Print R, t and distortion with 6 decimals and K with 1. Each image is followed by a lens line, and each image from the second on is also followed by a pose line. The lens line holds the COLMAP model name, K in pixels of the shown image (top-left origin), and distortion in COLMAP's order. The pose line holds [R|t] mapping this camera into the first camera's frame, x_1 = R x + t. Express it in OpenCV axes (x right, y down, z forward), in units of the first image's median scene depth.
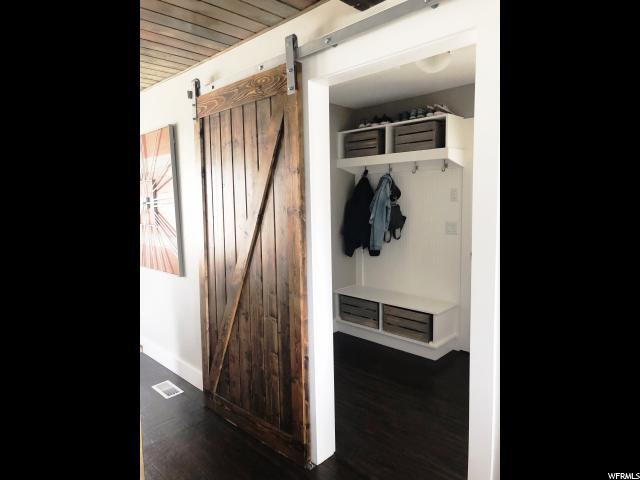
lens RADIAL K [[398.5, 0, 320.0], [0, 398.5, 240.0], [0, 0, 1]] dist [-0.000258, -0.000140]
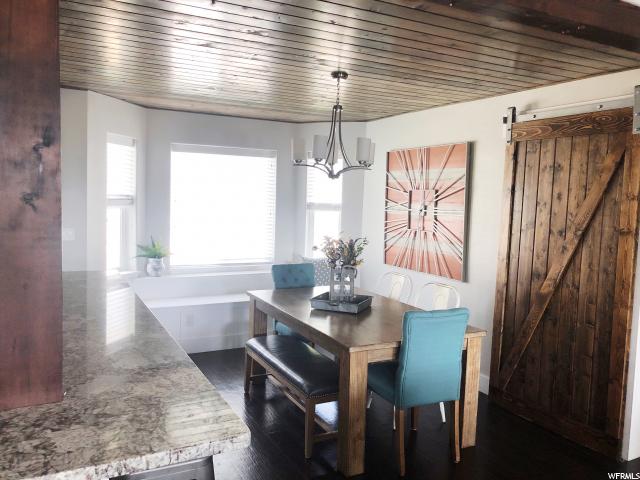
lens RADIAL K [[522.8, 0, 320.0], [0, 522.8, 240.0], [0, 0, 1]] dist [0.001594, 0.003935]
pose [[0.948485, 0.075058, -0.307804, -0.383171], [-0.081335, 0.996658, -0.007597, 0.027730], [0.306205, 0.032241, 0.951419, -0.615057]]
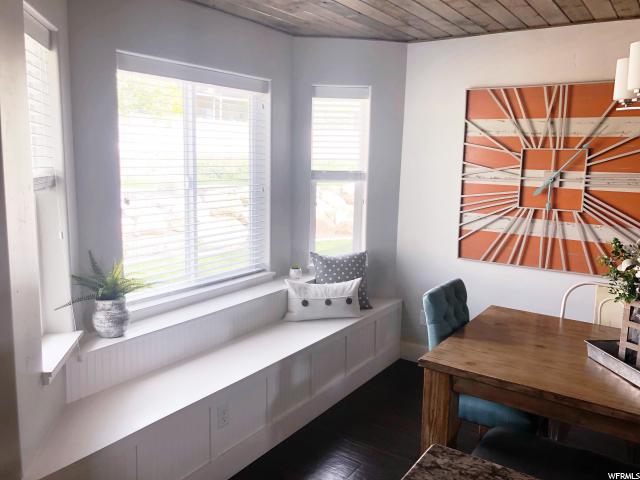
lens RADIAL K [[533.1, 0, 320.0], [0, 533.1, 240.0], [0, 0, 1]] dist [-0.006212, -0.002544]
pose [[0.981518, 0.009899, 0.191112, -1.537911], [-0.020094, 0.998472, 0.051485, -0.035798], [-0.190310, -0.054374, 0.980217, 0.184607]]
